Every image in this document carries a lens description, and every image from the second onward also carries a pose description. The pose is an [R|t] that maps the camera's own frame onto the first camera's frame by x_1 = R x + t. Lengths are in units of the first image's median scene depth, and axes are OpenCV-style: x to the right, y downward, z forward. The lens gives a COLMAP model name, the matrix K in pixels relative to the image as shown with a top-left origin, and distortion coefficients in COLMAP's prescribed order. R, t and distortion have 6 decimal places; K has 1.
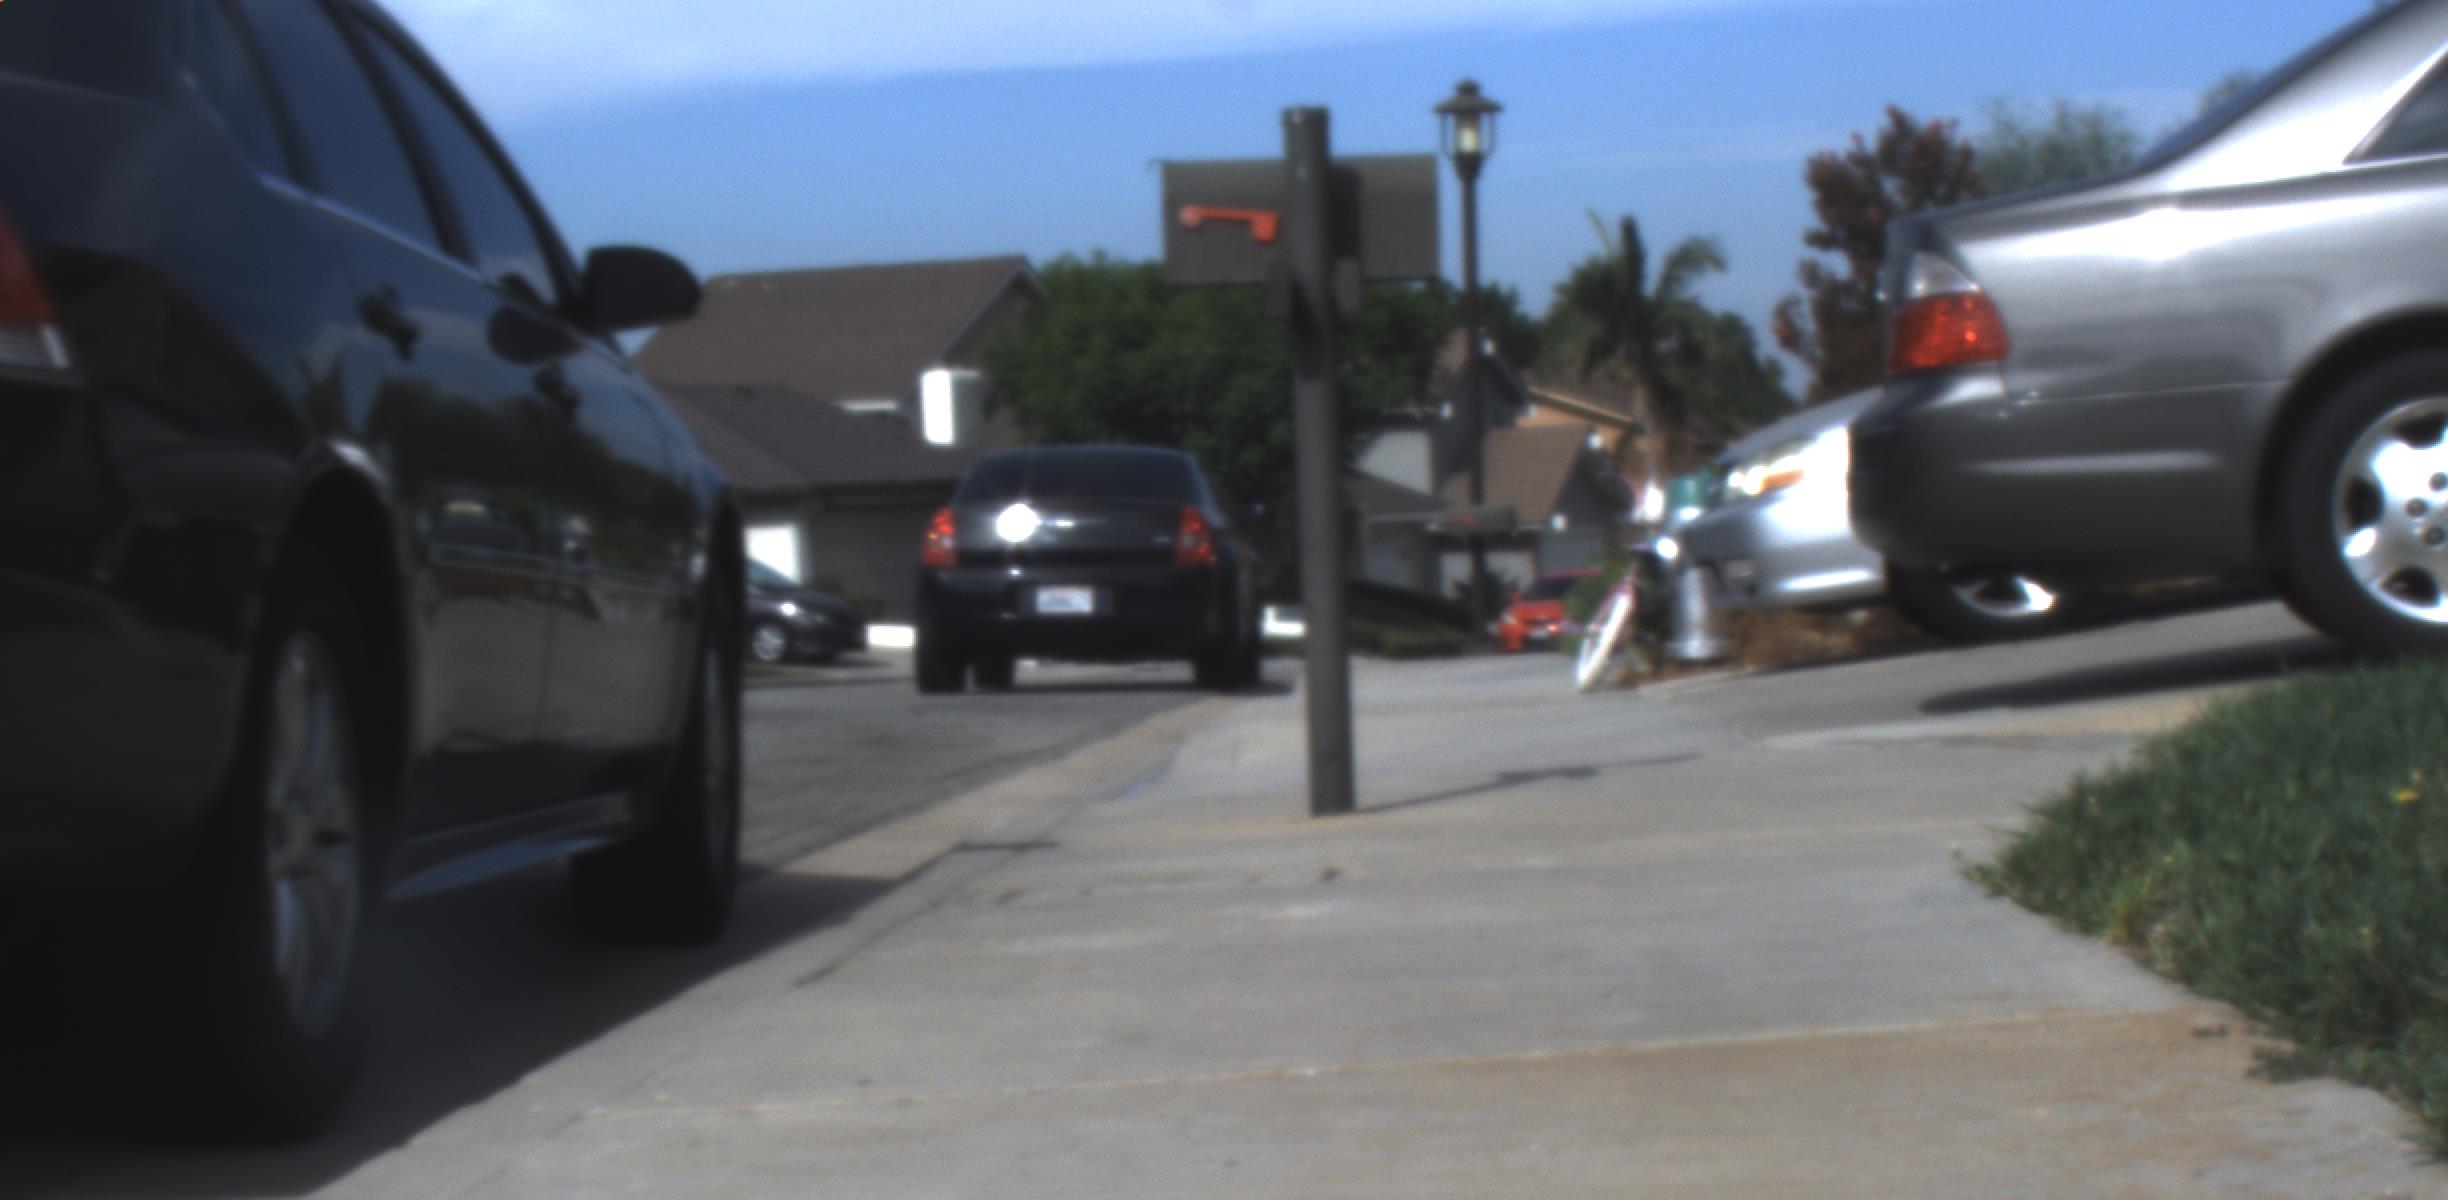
lens RADIAL K [[4707.4, 0, 1285.8], [0, 4707.4, 1020.0], [0, 0, 1]] dist [-0.175048, 0.736792]
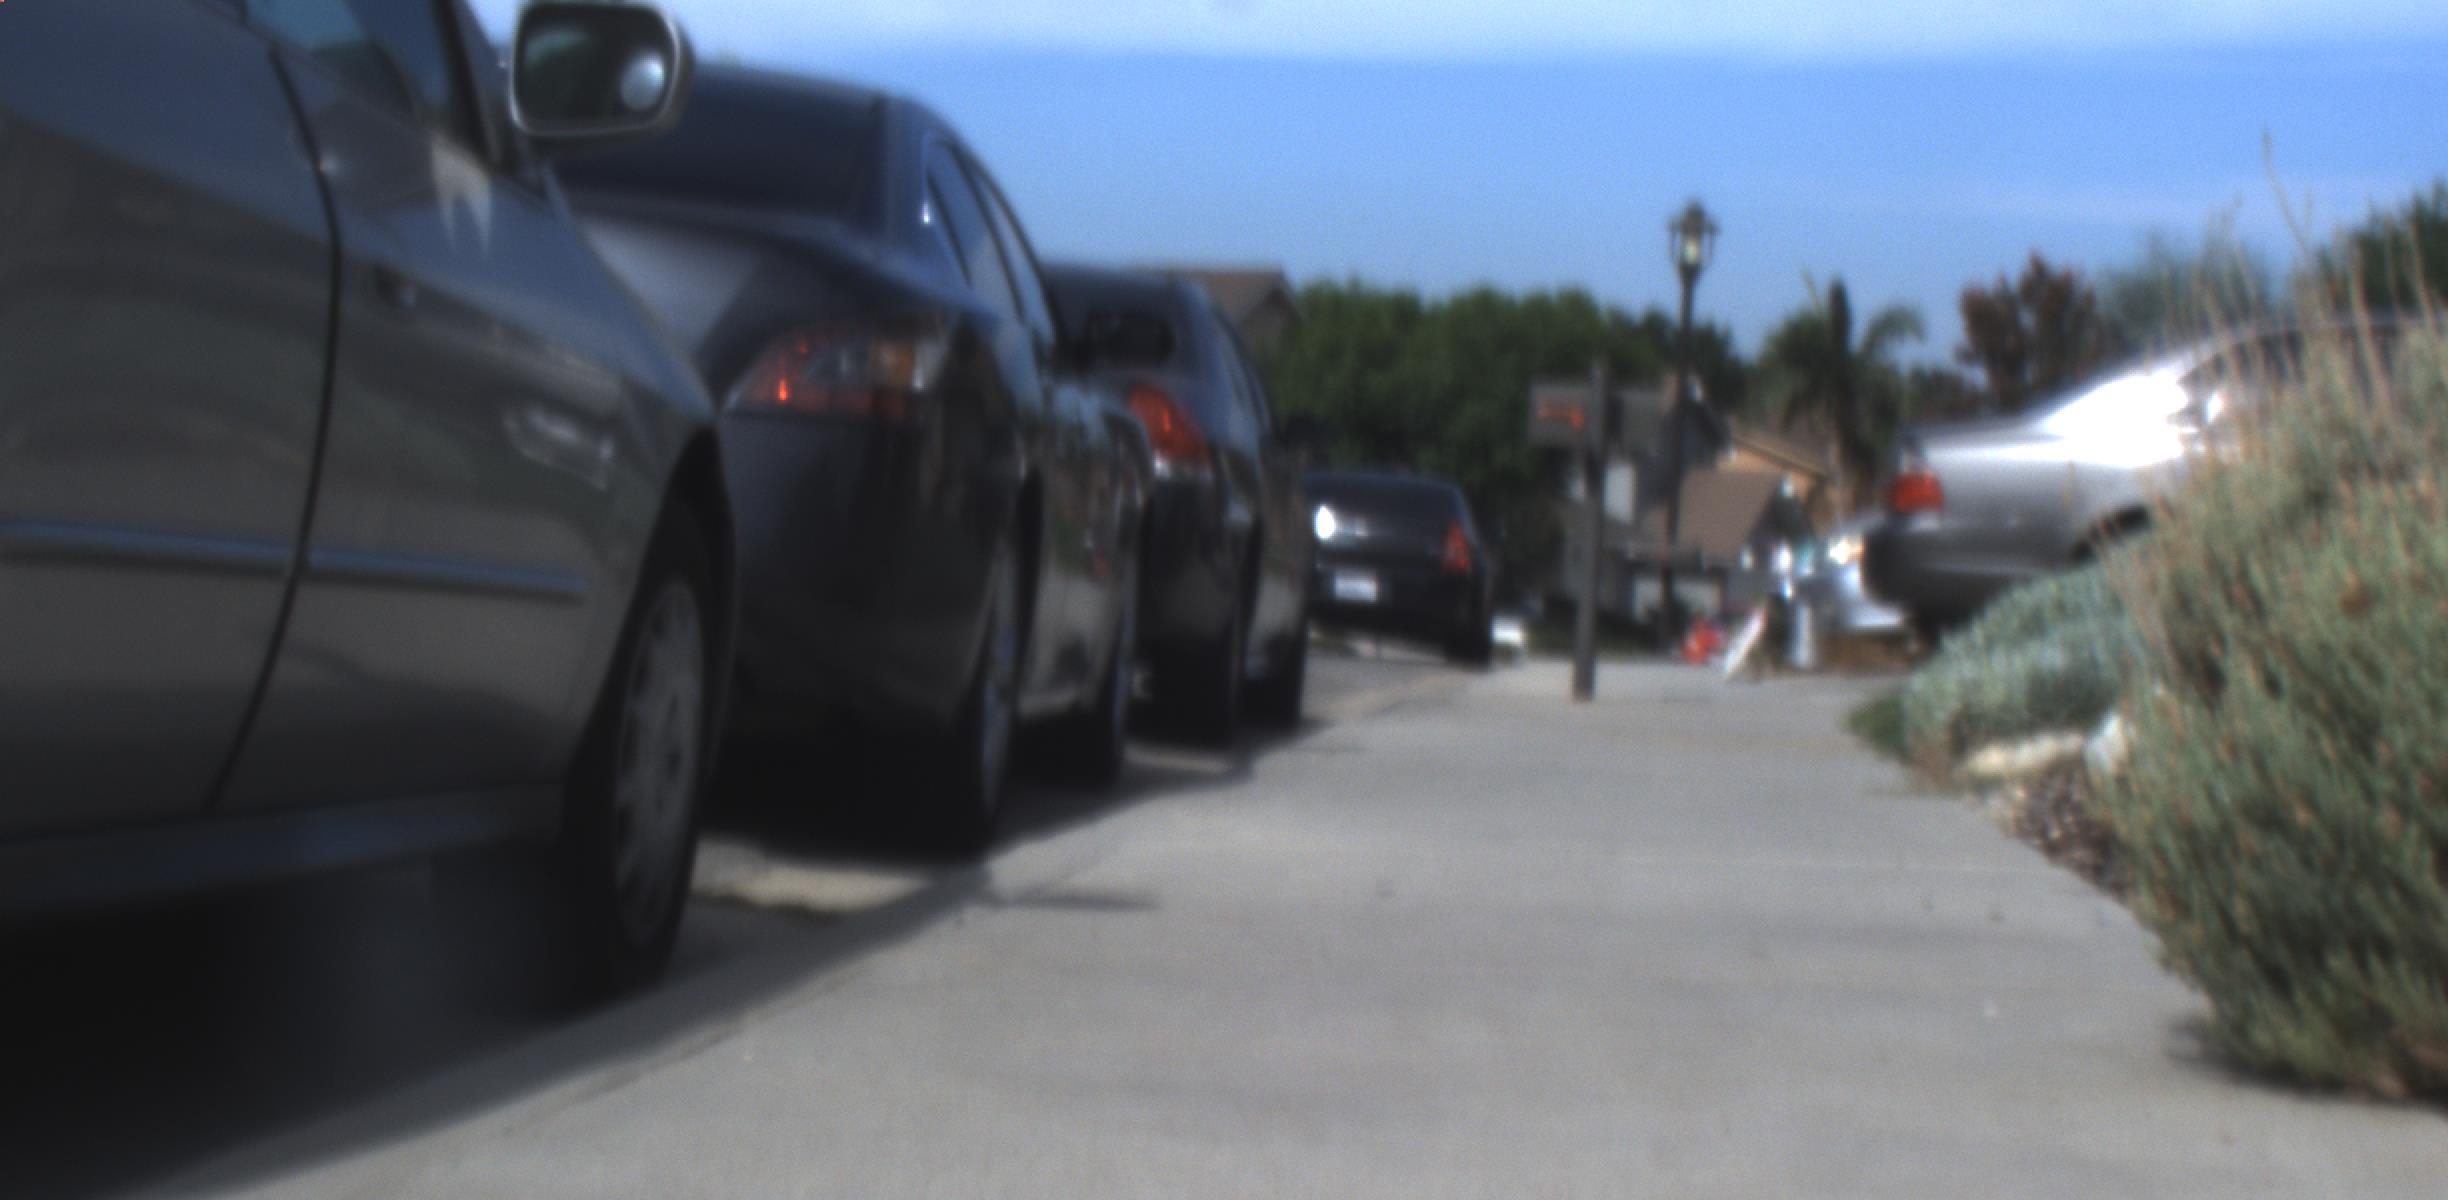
lens RADIAL K [[4707.4, 0, 1285.8], [0, 4707.4, 1020.0], [0, 0, 1]] dist [-0.175048, 0.736792]
pose [[0.994847, 0.096411, -0.031378, -0.009533], [-0.096405, 0.995341, 0.001700, 0.024407], [0.031396, 0.001333, 0.999506, -0.249194]]
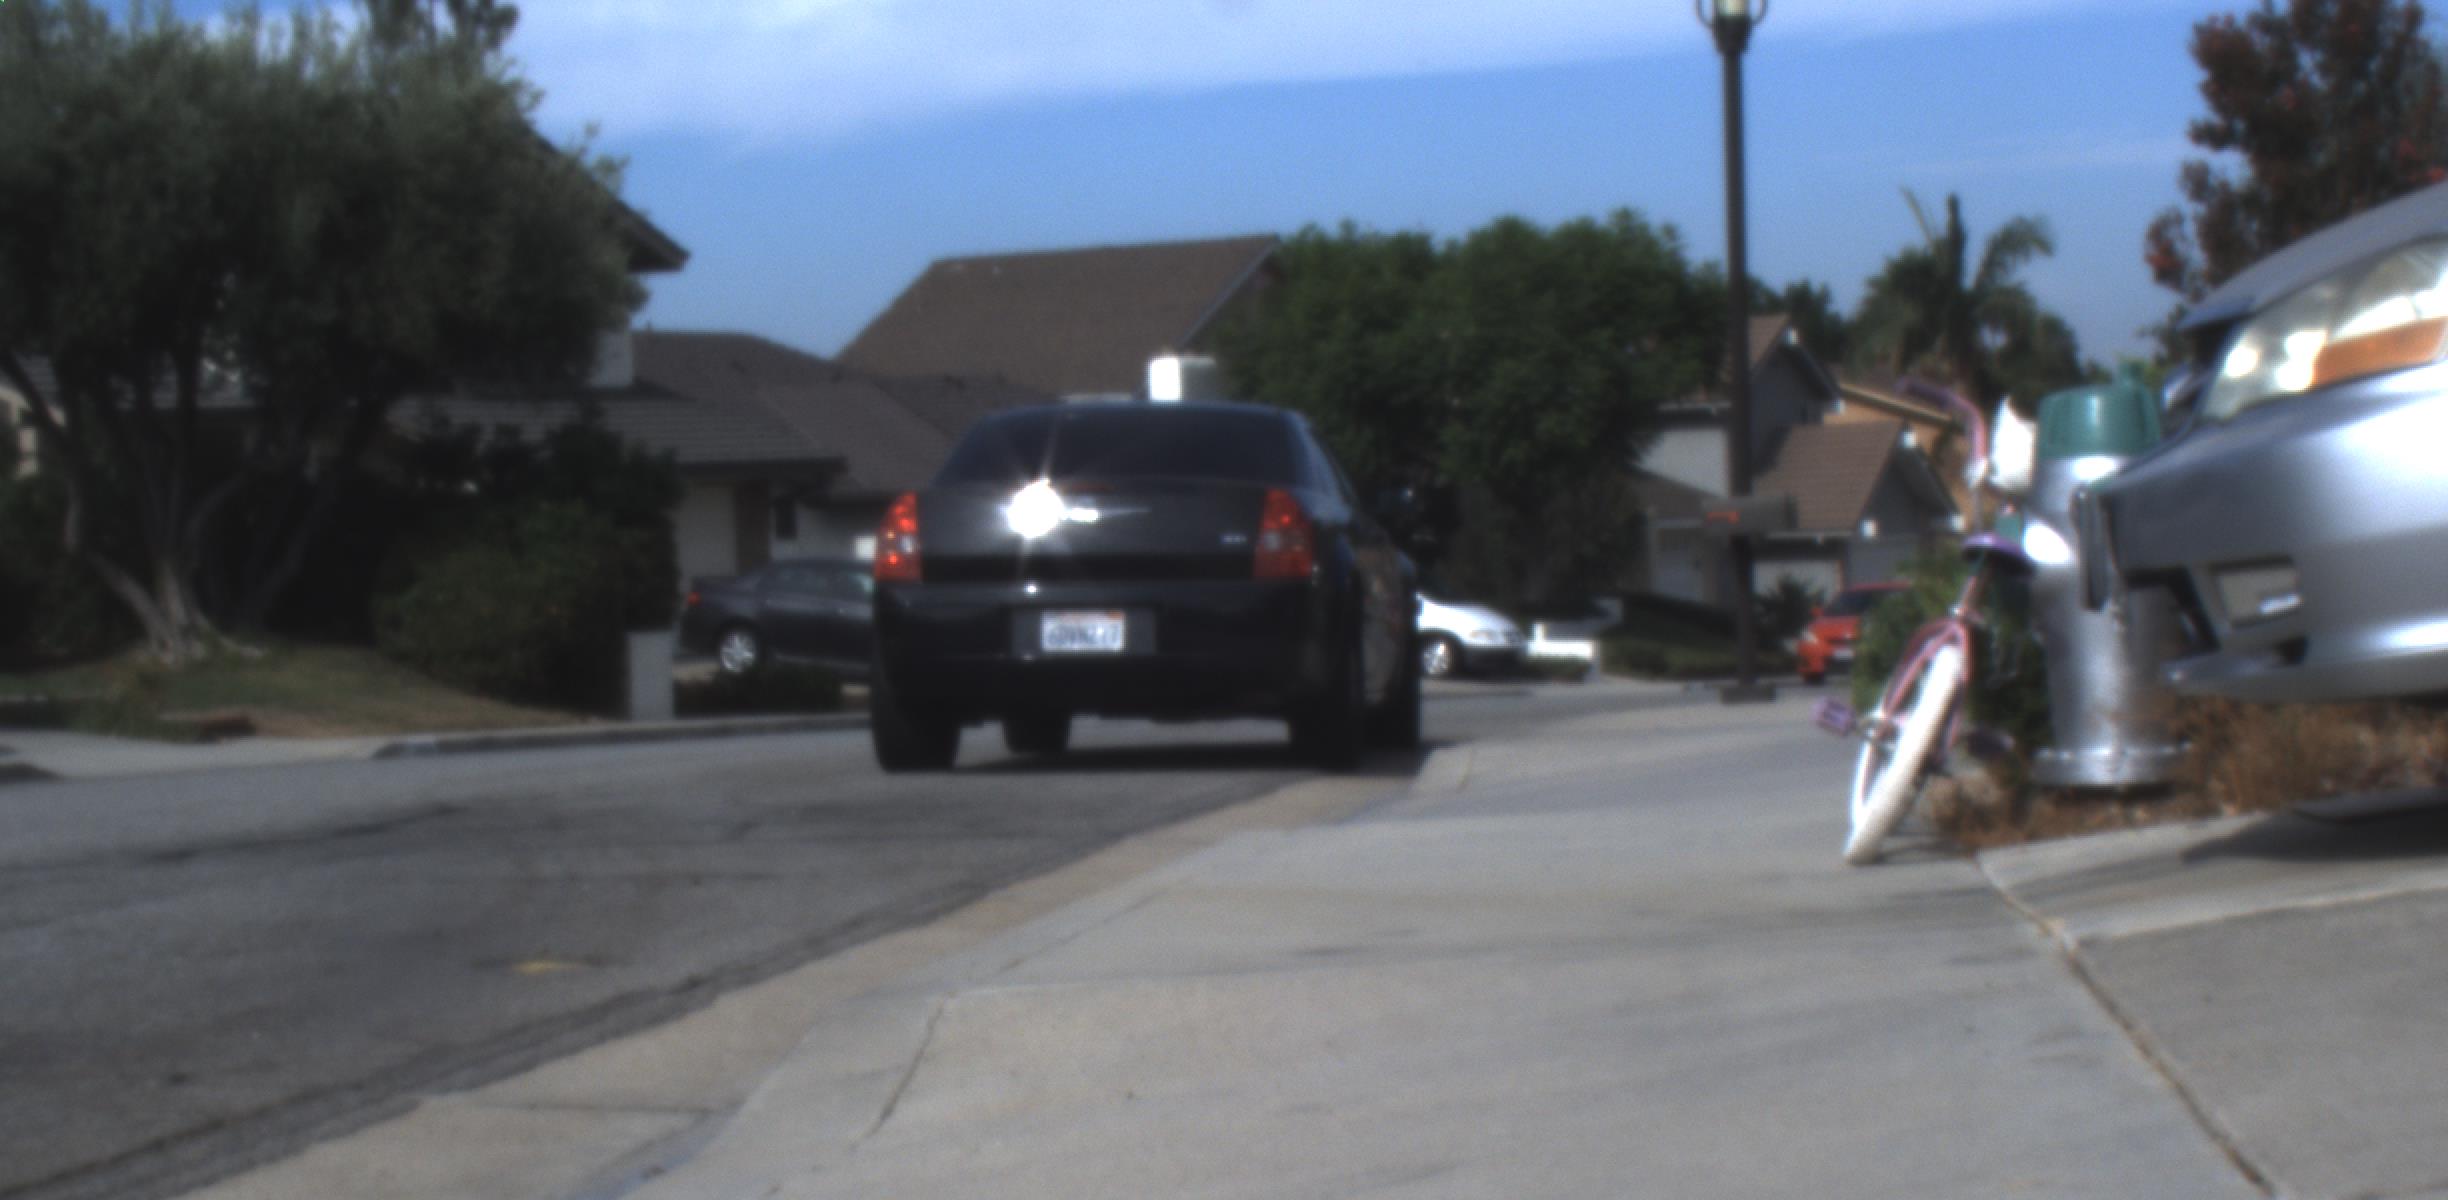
lens RADIAL K [[4707.4, 0, 1285.8], [0, 4707.4, 1020.0], [0, 0, 1]] dist [-0.175048, 0.736792]
pose [[0.997782, 0.004373, -0.066427, 0.018151], [-0.004515, 0.999988, -0.001998, -0.025170], [0.066417, 0.002294, 0.997789, 0.256979]]
